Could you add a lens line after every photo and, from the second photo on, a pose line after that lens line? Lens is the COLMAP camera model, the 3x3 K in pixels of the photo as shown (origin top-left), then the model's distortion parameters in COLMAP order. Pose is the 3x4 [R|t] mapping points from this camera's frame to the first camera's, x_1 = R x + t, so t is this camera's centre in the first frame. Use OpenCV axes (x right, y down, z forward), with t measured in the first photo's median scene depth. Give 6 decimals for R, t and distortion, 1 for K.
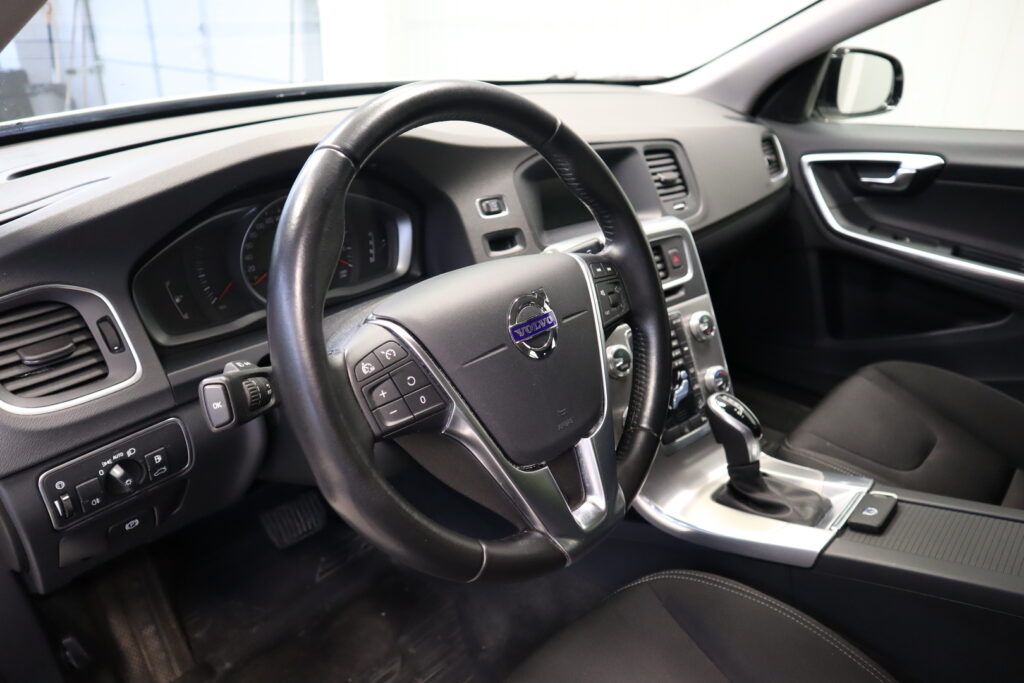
lens RADIAL K [[709.3, 0, 517.7], [0, 709.3, 336.6], [0, 0, 1]] dist [-0.137817, 0.098714]
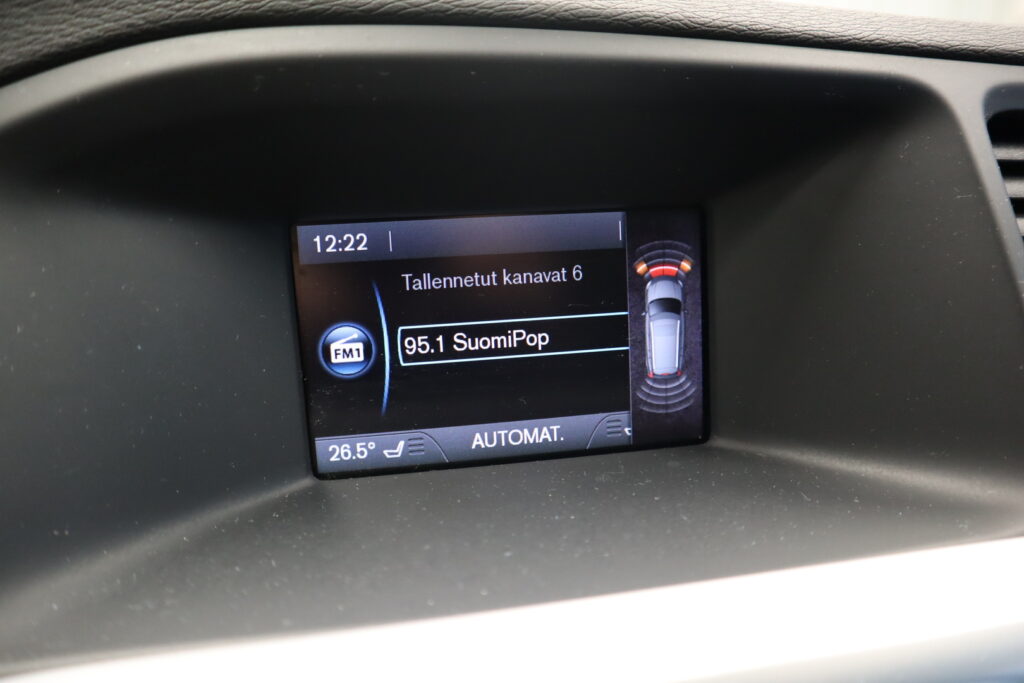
lens RADIAL K [[709.3, 0, 517.7], [0, 709.3, 336.6], [0, 0, 1]] dist [-0.137817, 0.098714]
pose [[0.872258, 0.134494, -0.470188, 0.171394], [-0.187153, 0.980053, -0.066855, -0.183972], [0.451817, 0.146312, 0.880031, 0.838713]]
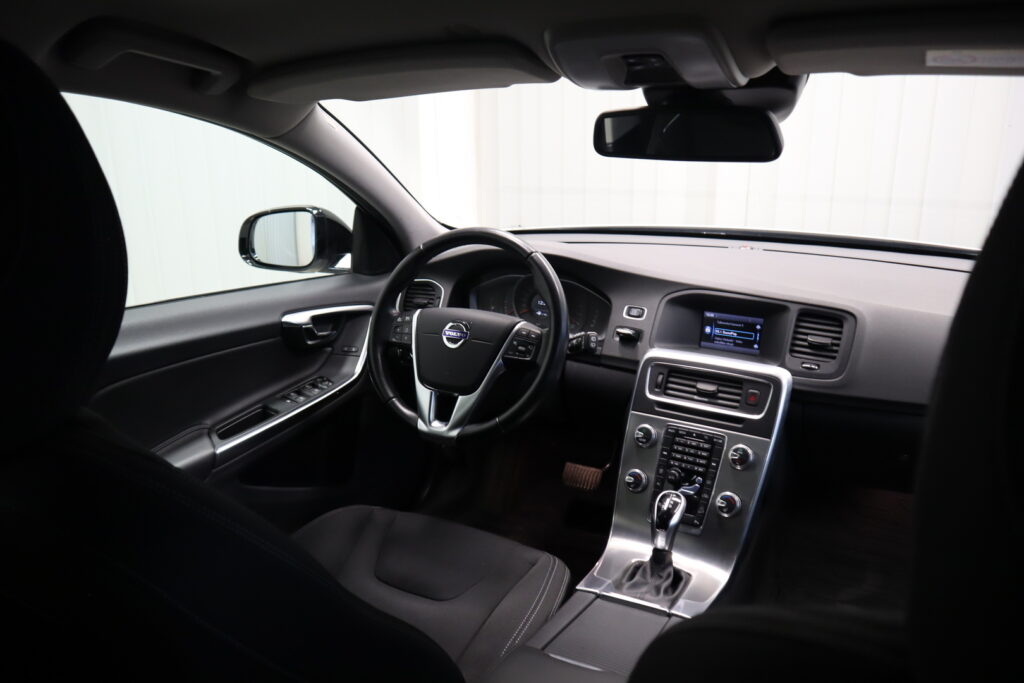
lens RADIAL K [[709.3, 0, 517.7], [0, 709.3, 336.6], [0, 0, 1]] dist [-0.137817, 0.098714]
pose [[0.279029, 0.242132, -0.929255, 1.186785], [-0.388861, 0.913288, 0.121208, -0.194523], [0.878026, 0.327530, 0.348990, 0.206306]]
